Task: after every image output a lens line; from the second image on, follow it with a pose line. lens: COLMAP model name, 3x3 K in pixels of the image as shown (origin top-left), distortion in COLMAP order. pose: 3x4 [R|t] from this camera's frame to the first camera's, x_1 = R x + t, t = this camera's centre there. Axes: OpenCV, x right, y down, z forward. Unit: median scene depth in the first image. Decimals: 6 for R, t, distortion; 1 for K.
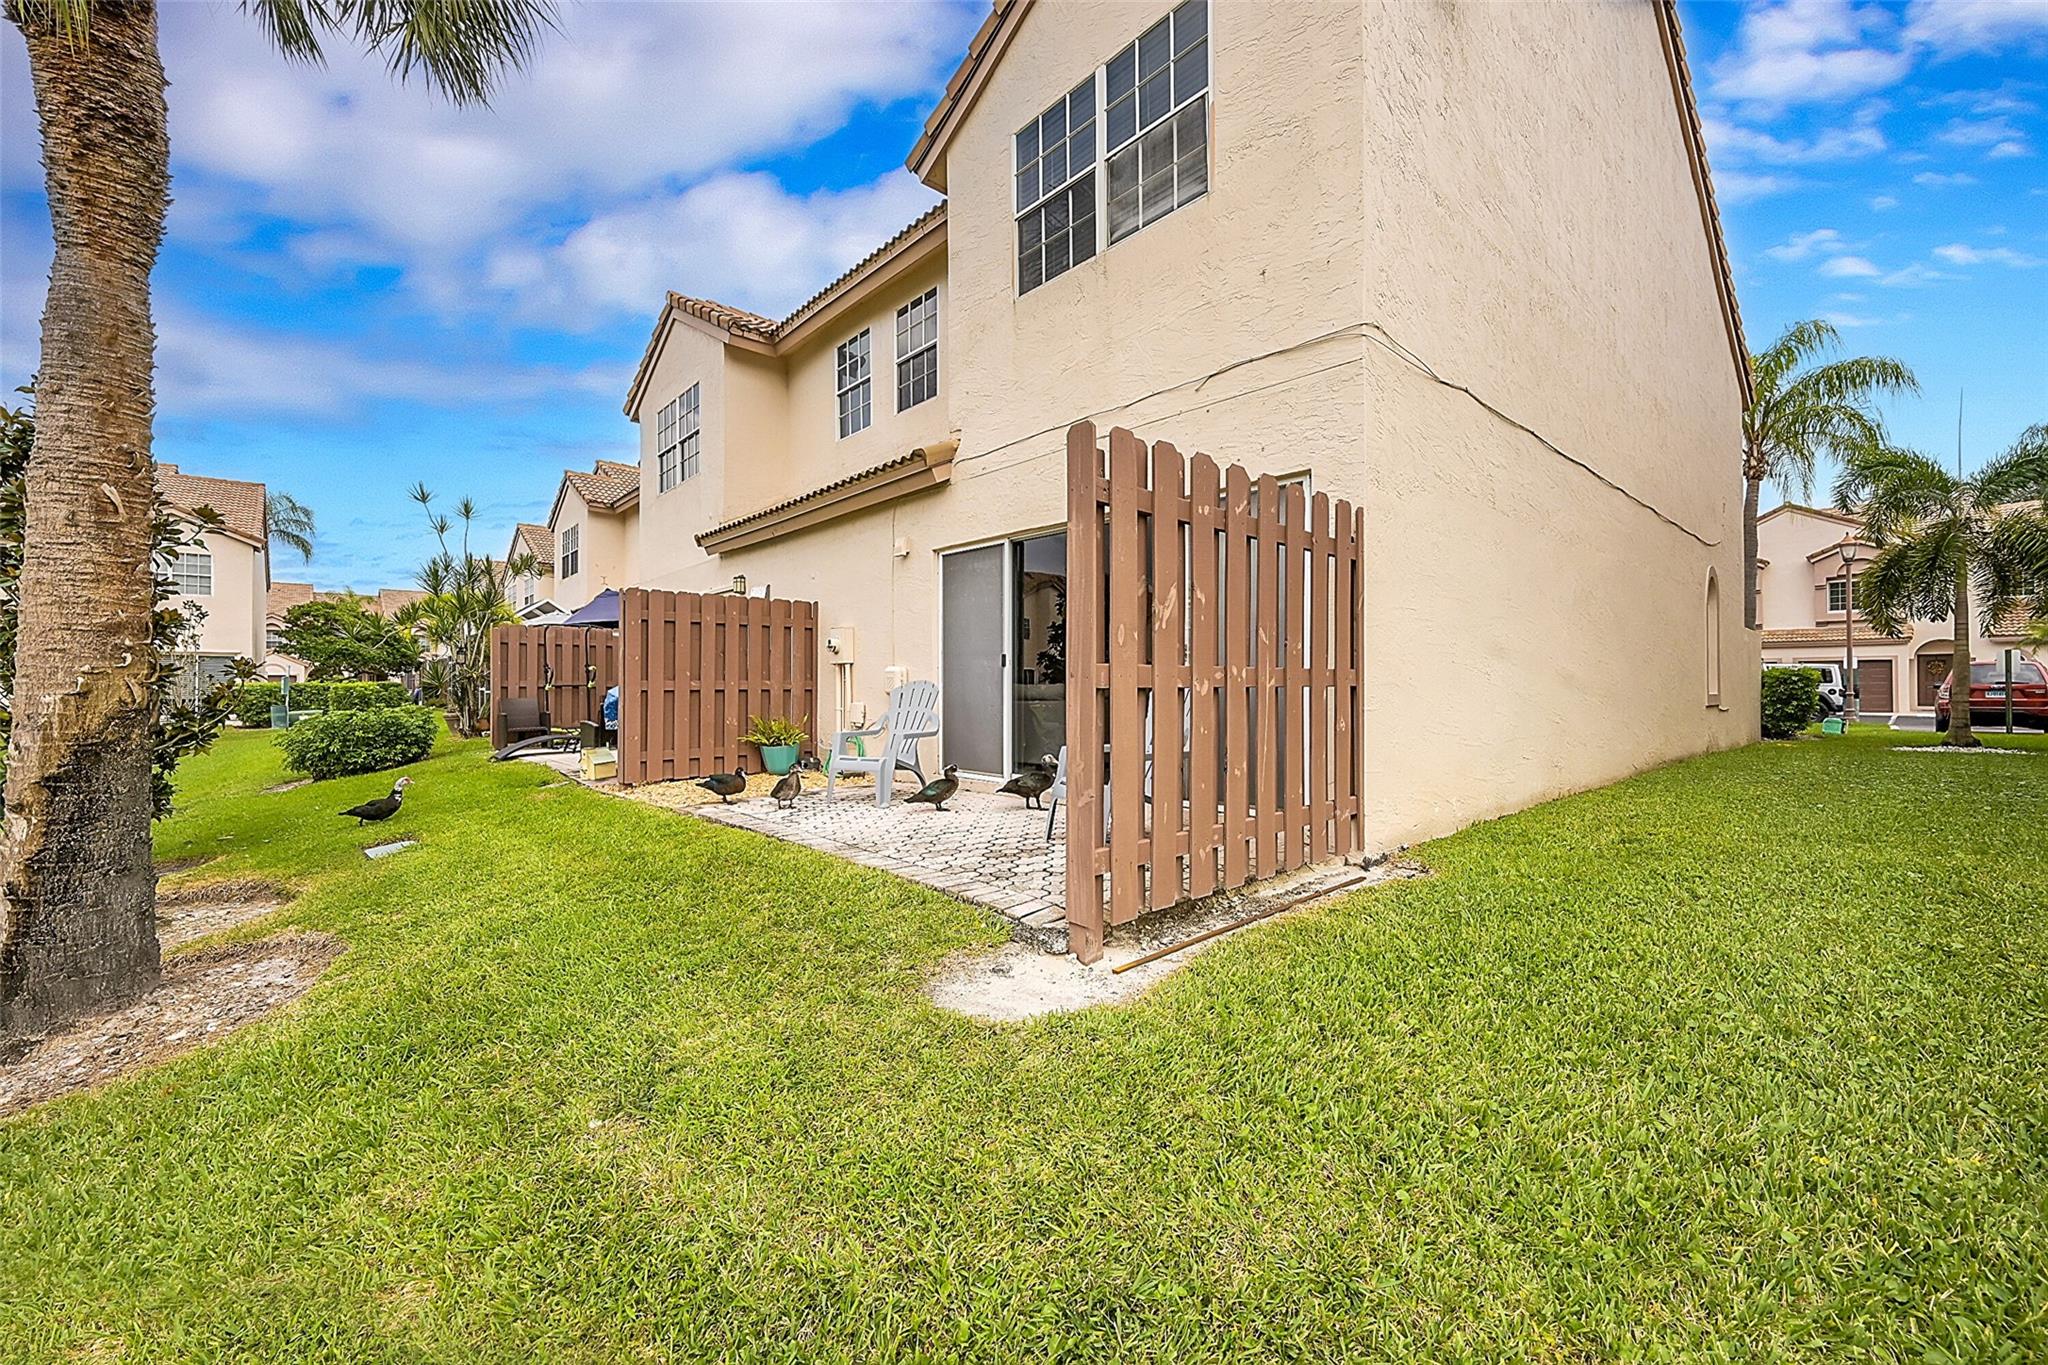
lens RADIAL K [[807.2, 0, 1028.1], [0, 807.2, 680.4], [0, 0, 1]] dist [-0.001793, 0.000266]
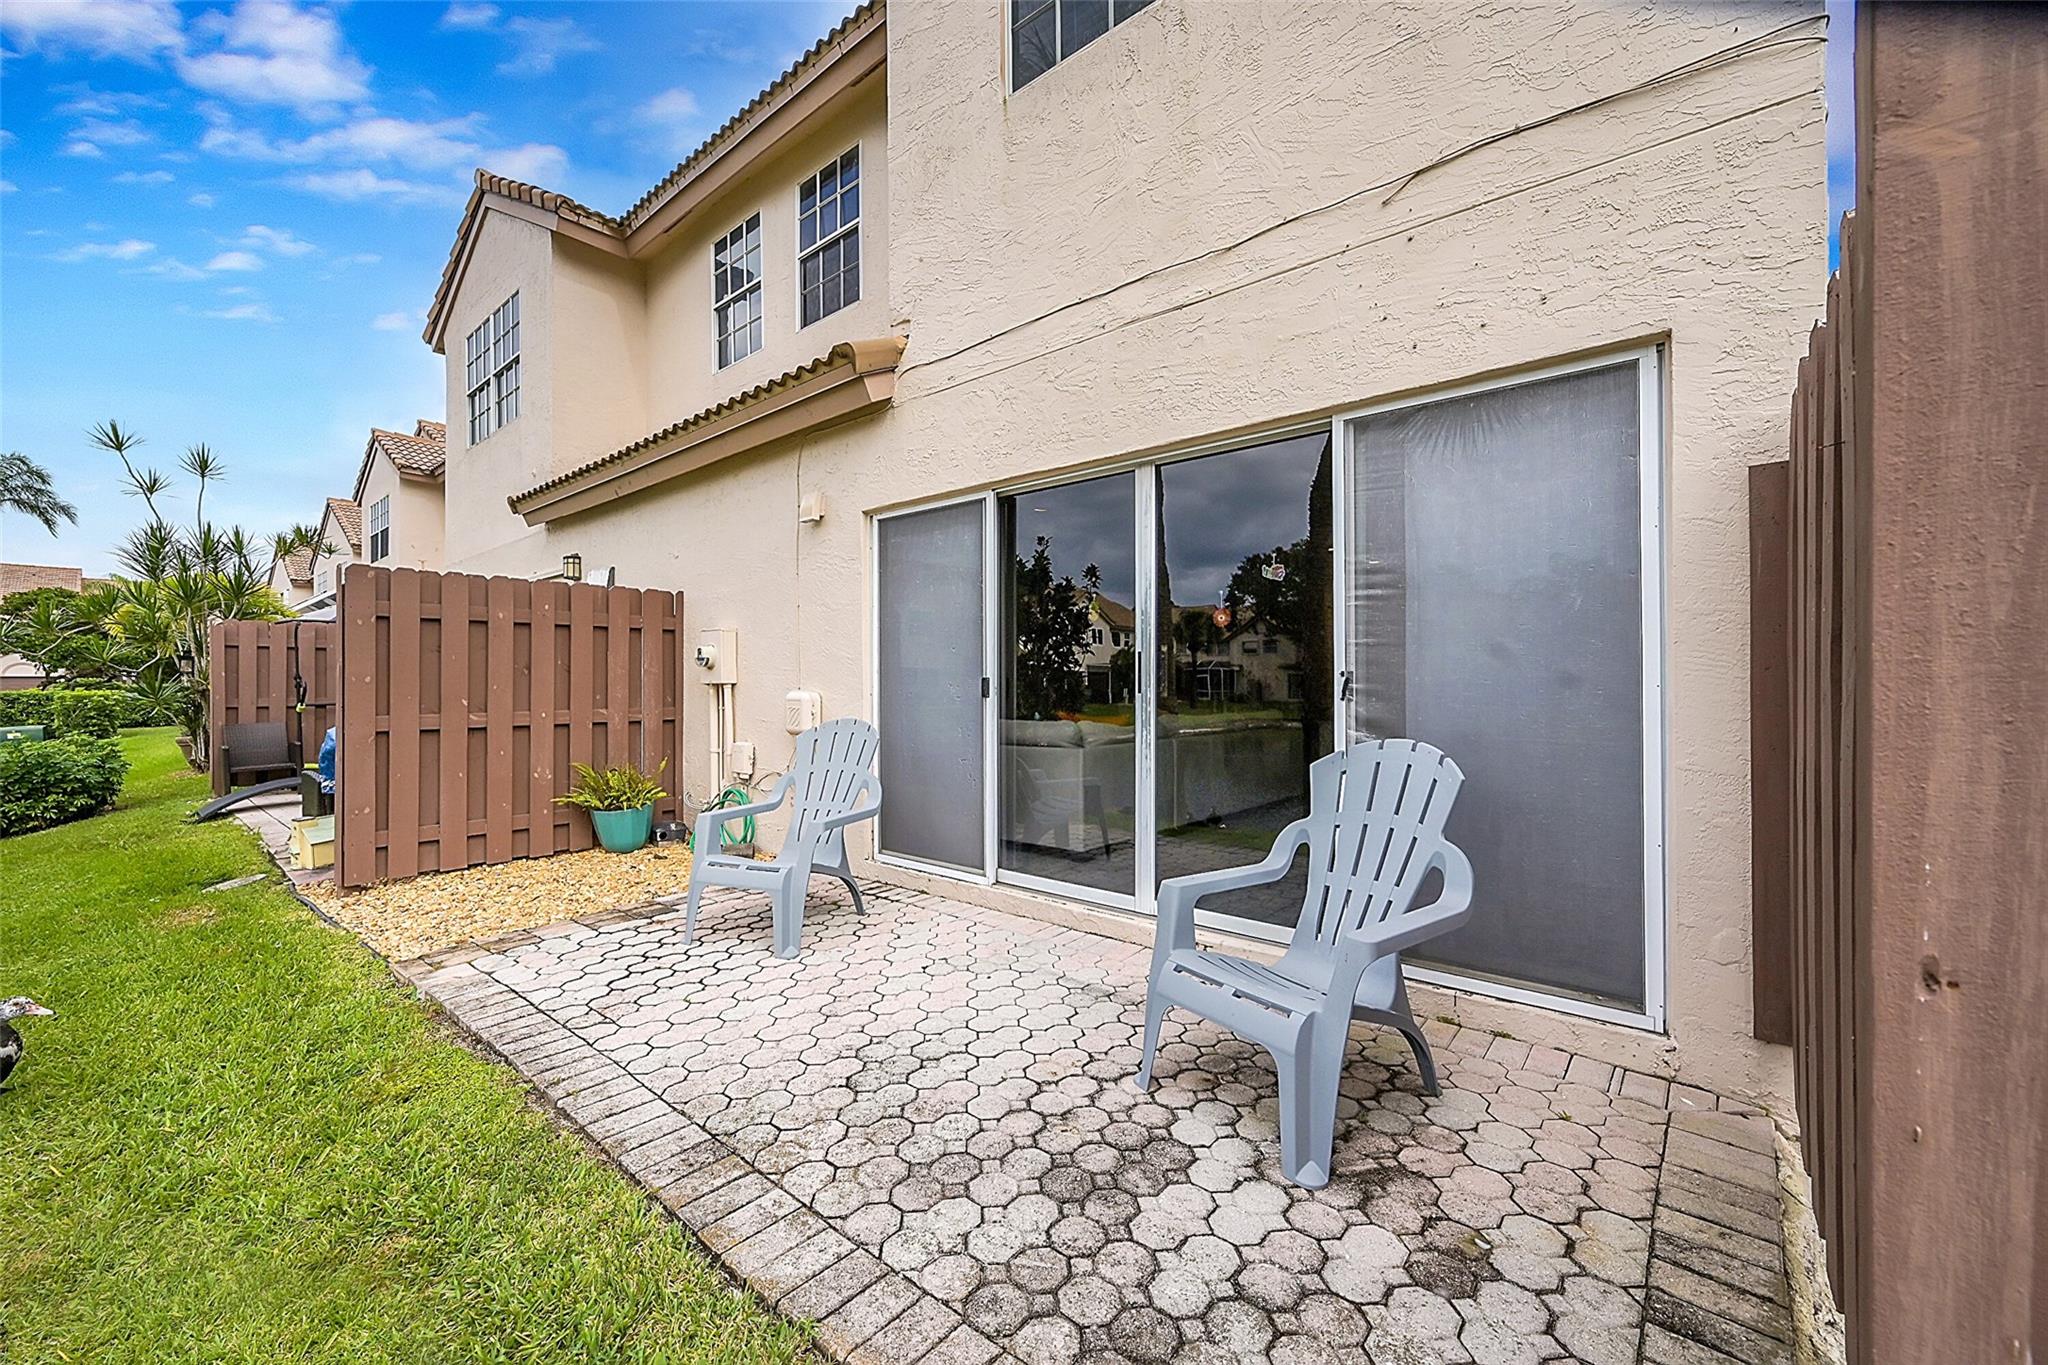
lens RADIAL K [[807.2, 0, 1028.1], [0, 807.2, 680.4], [0, 0, 1]] dist [-0.001793, 0.000266]
pose [[0.992083, -0.002539, 0.125556, -0.055896], [0.002090, 0.999991, 0.003710, -0.023807], [-0.125565, -0.003418, 0.992080, 0.281959]]
